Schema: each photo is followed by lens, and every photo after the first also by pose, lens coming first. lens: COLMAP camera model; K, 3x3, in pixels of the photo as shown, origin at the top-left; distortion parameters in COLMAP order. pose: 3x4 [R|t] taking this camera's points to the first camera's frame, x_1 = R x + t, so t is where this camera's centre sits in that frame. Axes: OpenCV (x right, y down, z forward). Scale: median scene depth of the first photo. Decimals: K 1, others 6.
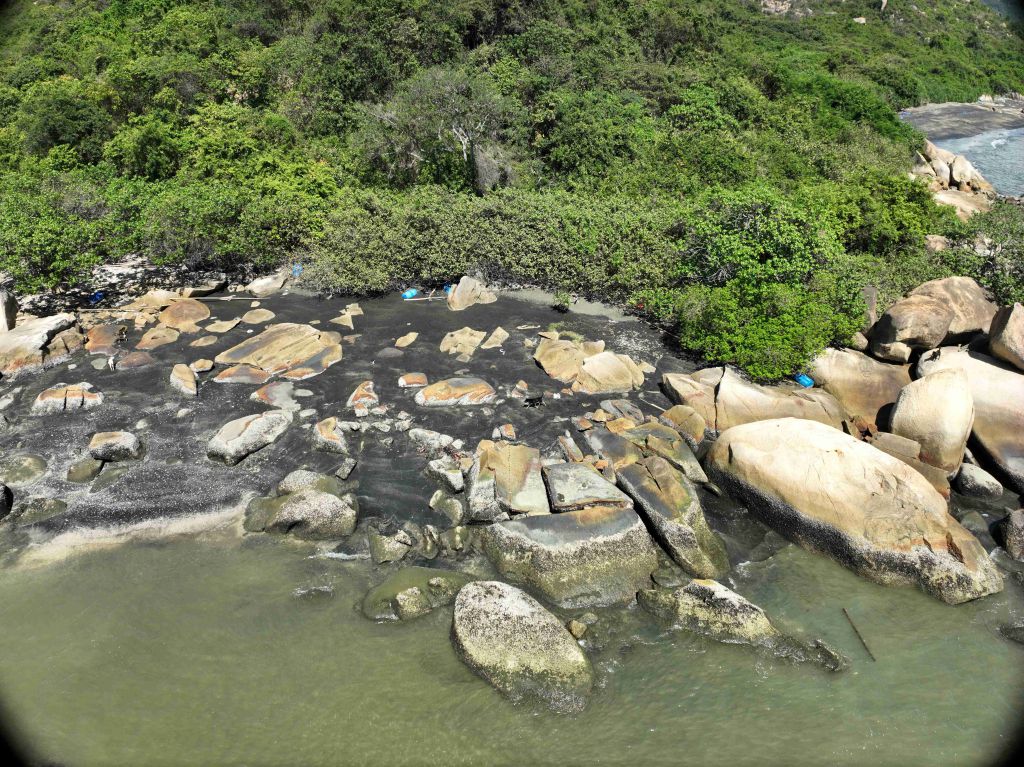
lens RADIAL K [[709.2, 0, 518.2], [0, 709.2, 376.4], [0, 0, 1]] dist [-0.101705, -0.007000]
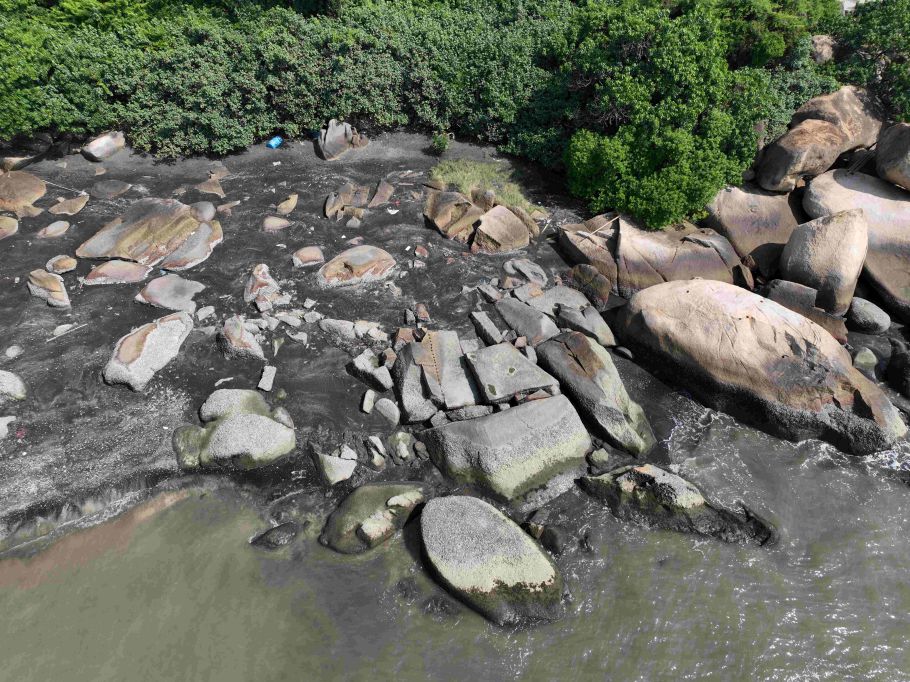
lens RADIAL K [[639.7, 0, 454.3], [0, 639.7, 333.4], [0, 0, 1]] dist [-0.010483, 0.019755]
pose [[0.982875, -0.137303, 0.122903, -0.083915], [0.092198, 0.943883, 0.317151, -0.178642], [-0.159552, -0.300388, 0.940378, 0.121930]]
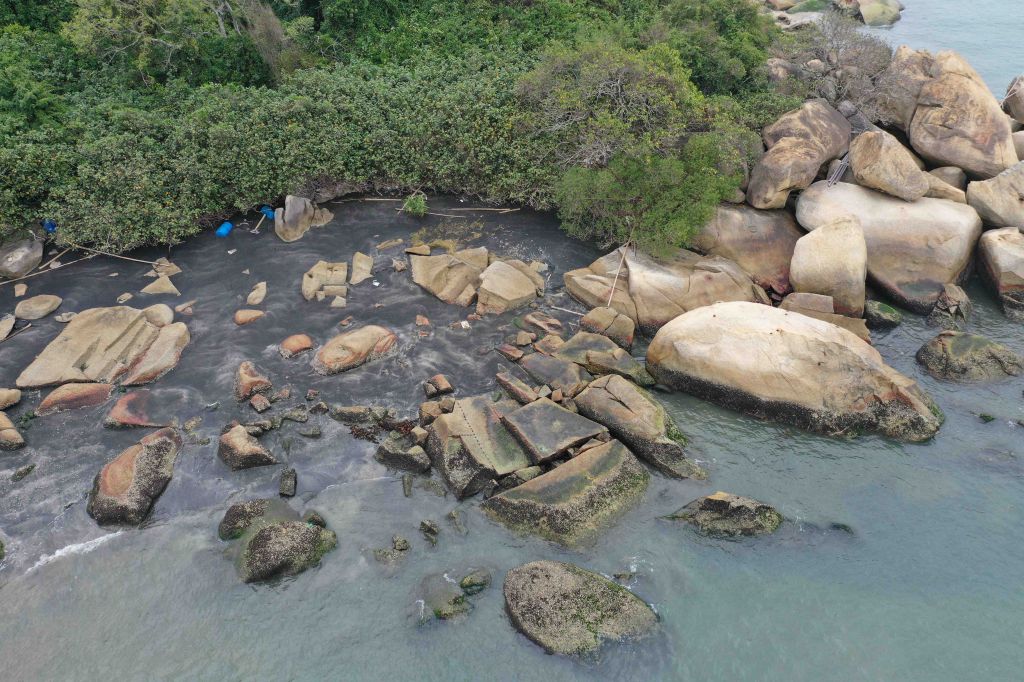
lens RADIAL K [[796.5, 0, 507.9], [0, 796.5, 331.6], [0, 0, 1]] dist [-0.007964, -0.003260]
pose [[0.916444, -0.260886, 0.303428, -0.230405], [0.202313, 0.956284, 0.211164, -0.186597], [-0.345253, -0.132133, 0.929162, 0.016742]]
